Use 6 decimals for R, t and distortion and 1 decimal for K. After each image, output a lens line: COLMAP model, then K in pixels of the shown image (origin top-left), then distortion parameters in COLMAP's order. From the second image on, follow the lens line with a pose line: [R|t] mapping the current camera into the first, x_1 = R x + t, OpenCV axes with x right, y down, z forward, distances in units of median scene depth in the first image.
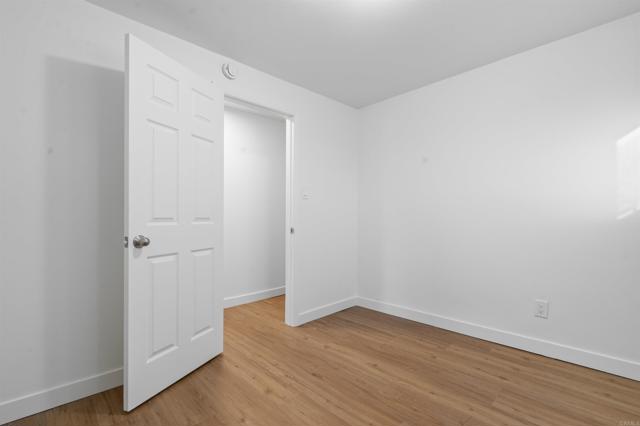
lens RADIAL K [[289.9, 0, 319.2], [0, 289.9, 215.1], [0, 0, 1]] dist [-0.009642, 0.003885]
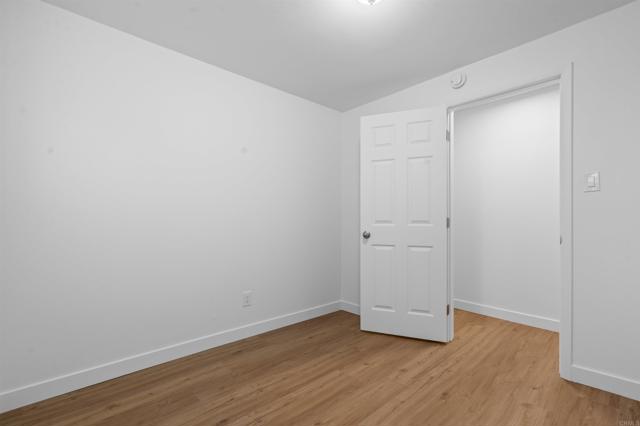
lens RADIAL K [[289.9, 0, 318.8], [0, 289.9, 216.1], [0, 0, 1]] dist [-0.009642, 0.003885]
pose [[-0.025544, -0.012419, -0.999597, 0.907276], [0.010169, 0.999868, -0.012682, -0.000073], [0.999622, -0.010489, -0.025415, 0.631499]]
